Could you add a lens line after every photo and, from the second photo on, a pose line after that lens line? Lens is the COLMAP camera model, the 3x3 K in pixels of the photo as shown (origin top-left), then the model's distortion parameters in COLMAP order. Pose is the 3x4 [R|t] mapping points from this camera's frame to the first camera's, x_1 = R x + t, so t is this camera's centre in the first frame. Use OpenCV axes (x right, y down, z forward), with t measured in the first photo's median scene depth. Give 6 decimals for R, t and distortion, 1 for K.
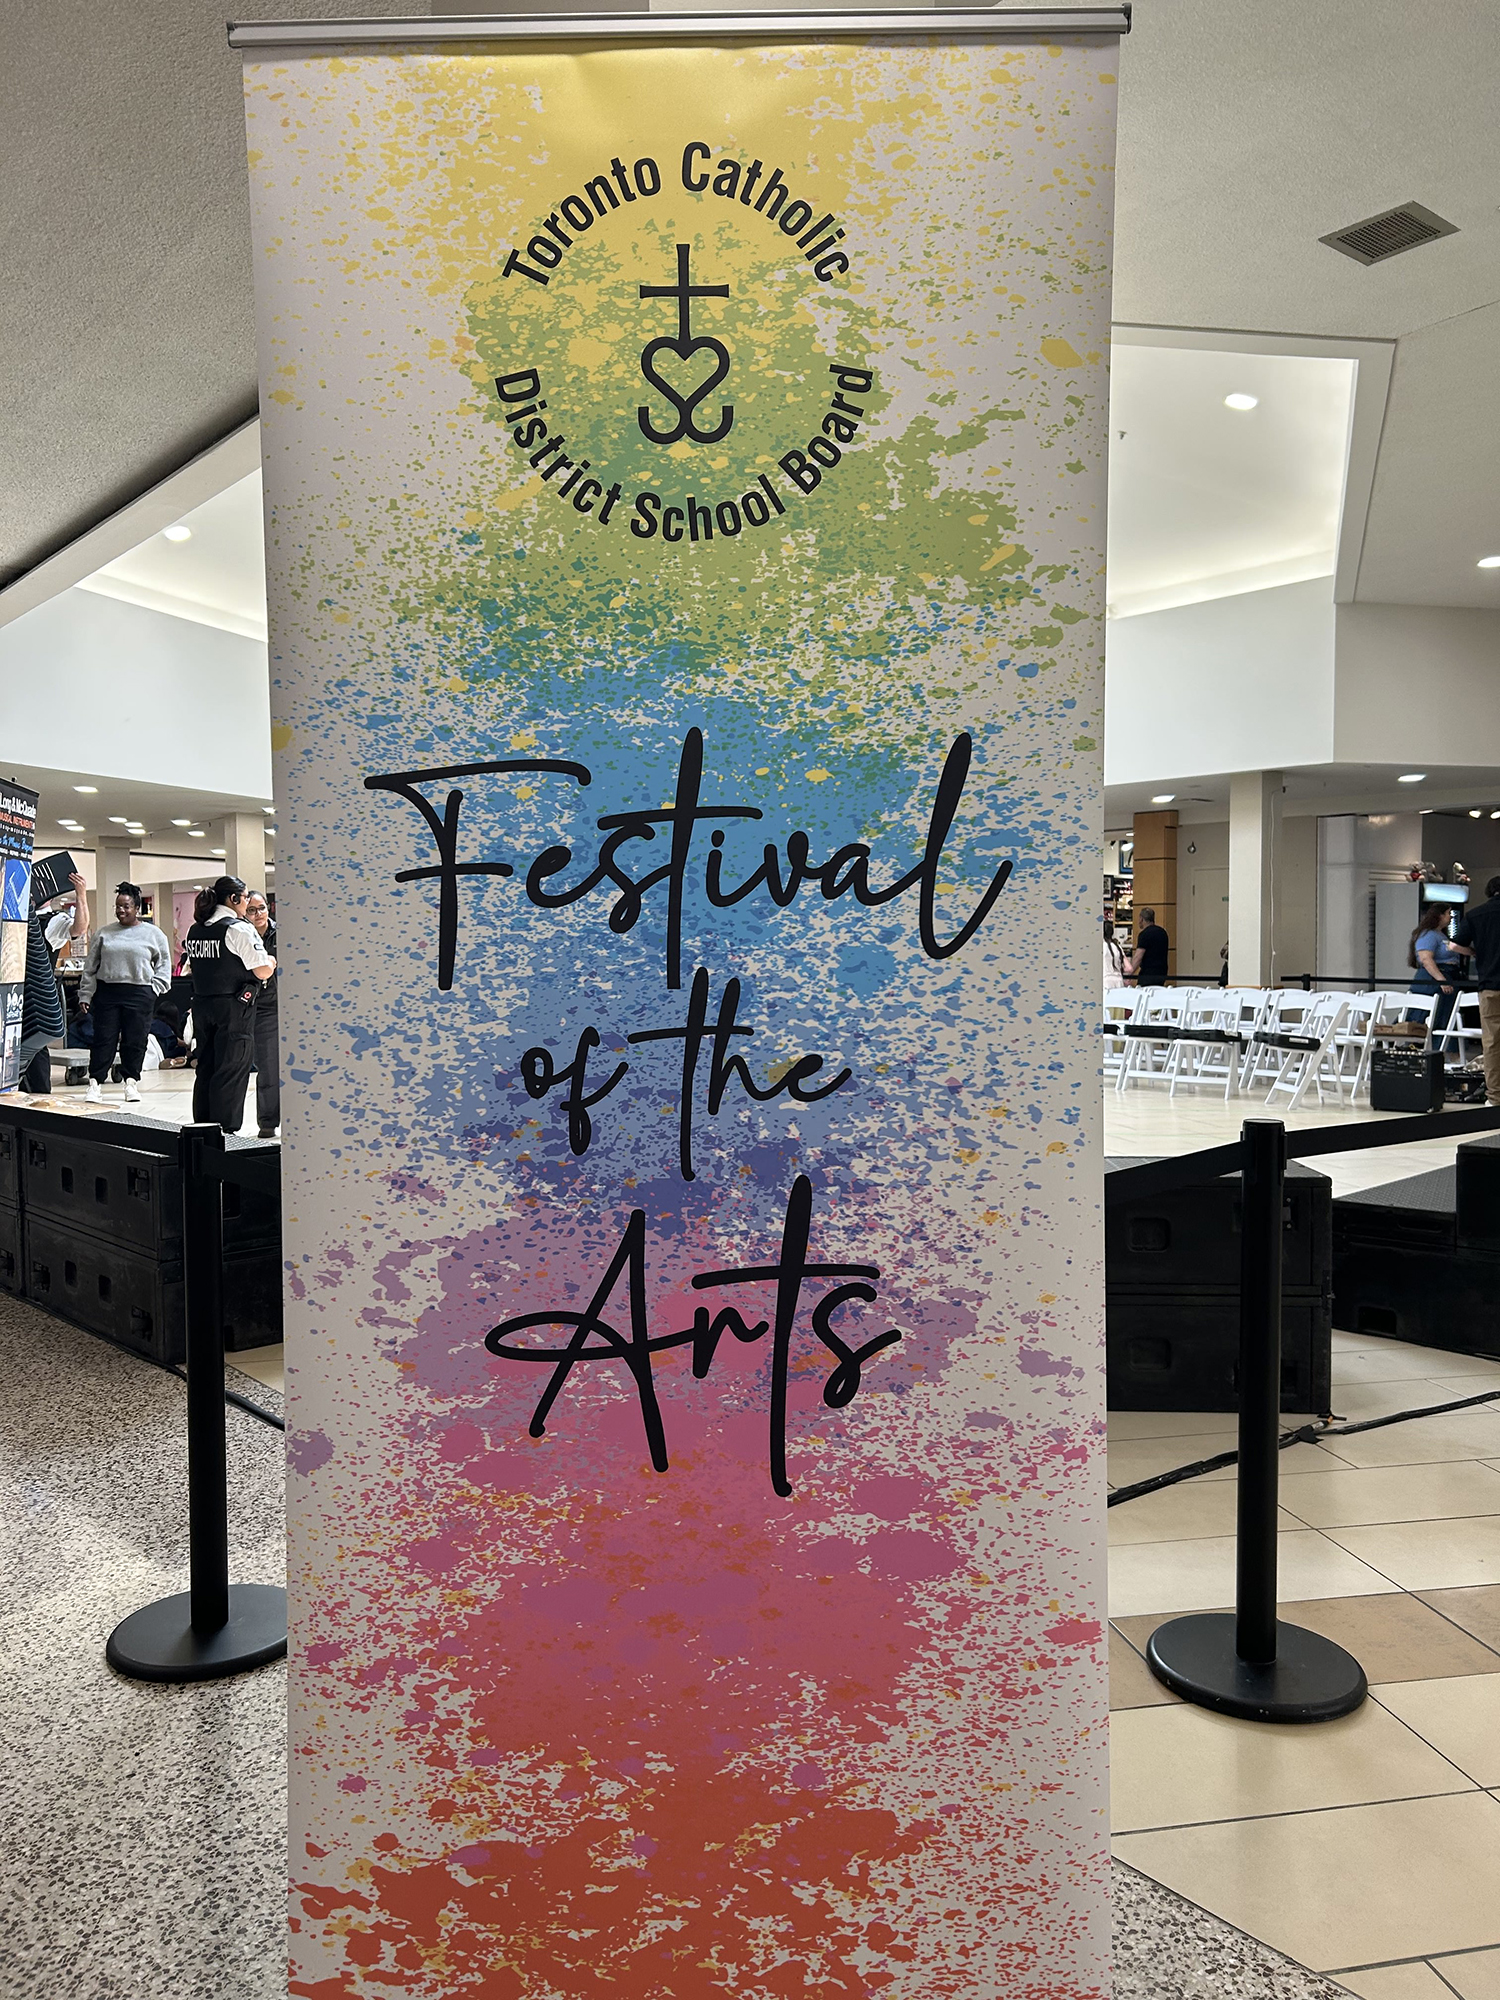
lens RADIAL K [[1498.1, 0, 731.9], [0, 1498.1, 1001.7], [0, 0, 1]] dist [0.050420, -0.031936]
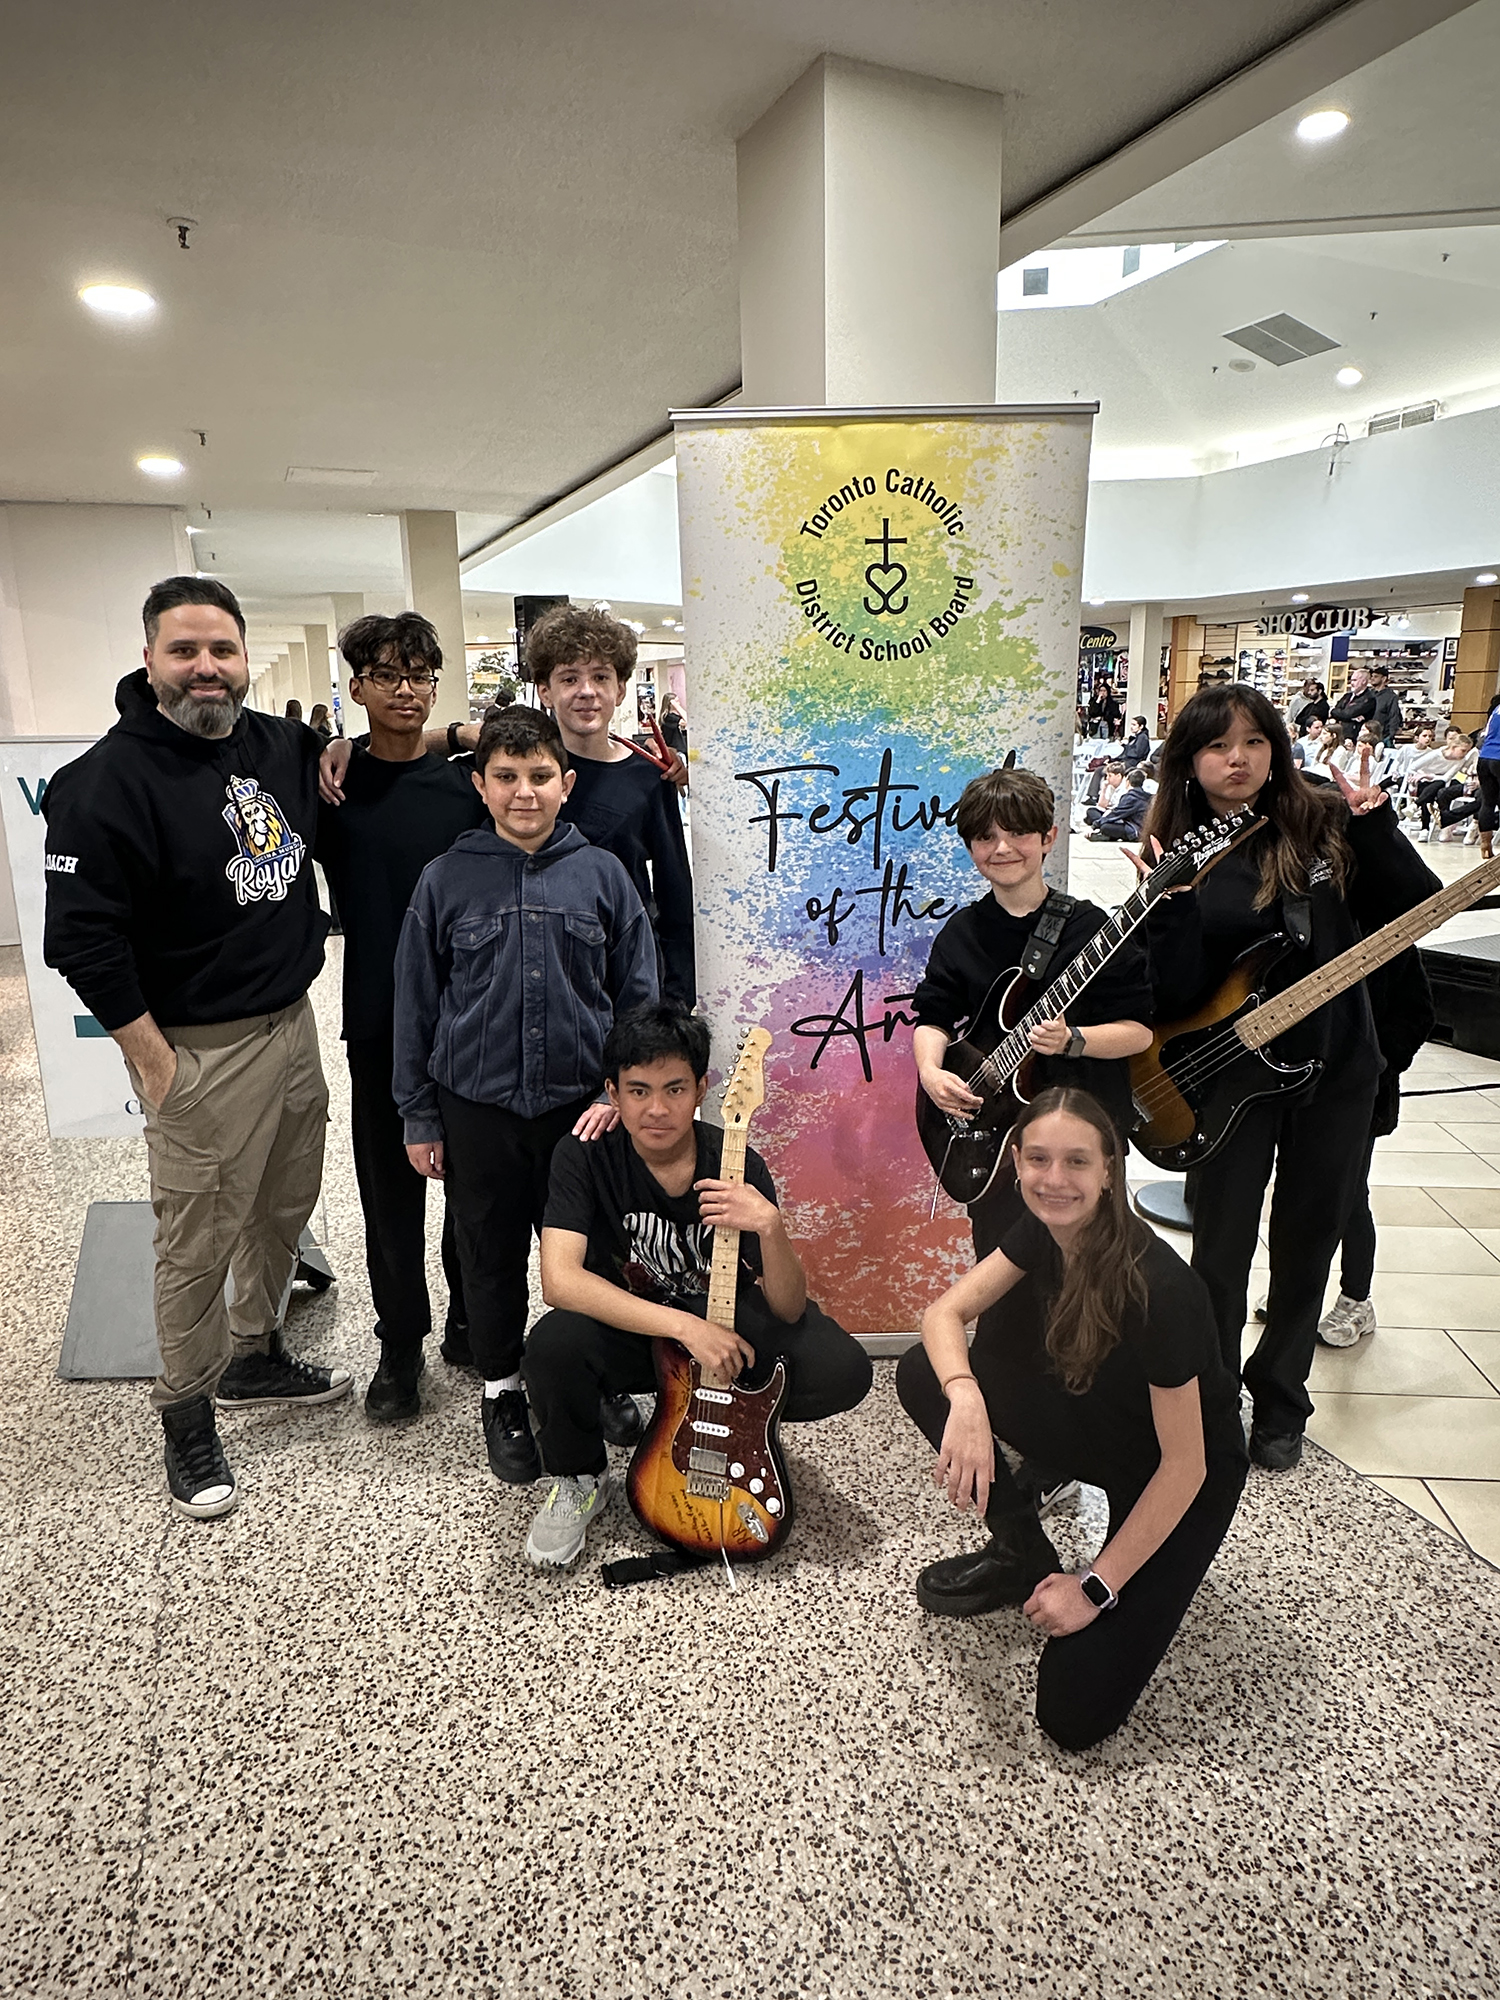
lens RADIAL K [[1245.8, 0, 759.3], [0, 1245.8, 1007.7], [0, 0, 1]] dist [-0.000213, 0.002732]
pose [[0.998508, -0.029229, 0.046115, -0.302103], [0.018893, 0.977423, 0.210446, -0.198455], [-0.051225, -0.209261, 0.976517, -0.811549]]
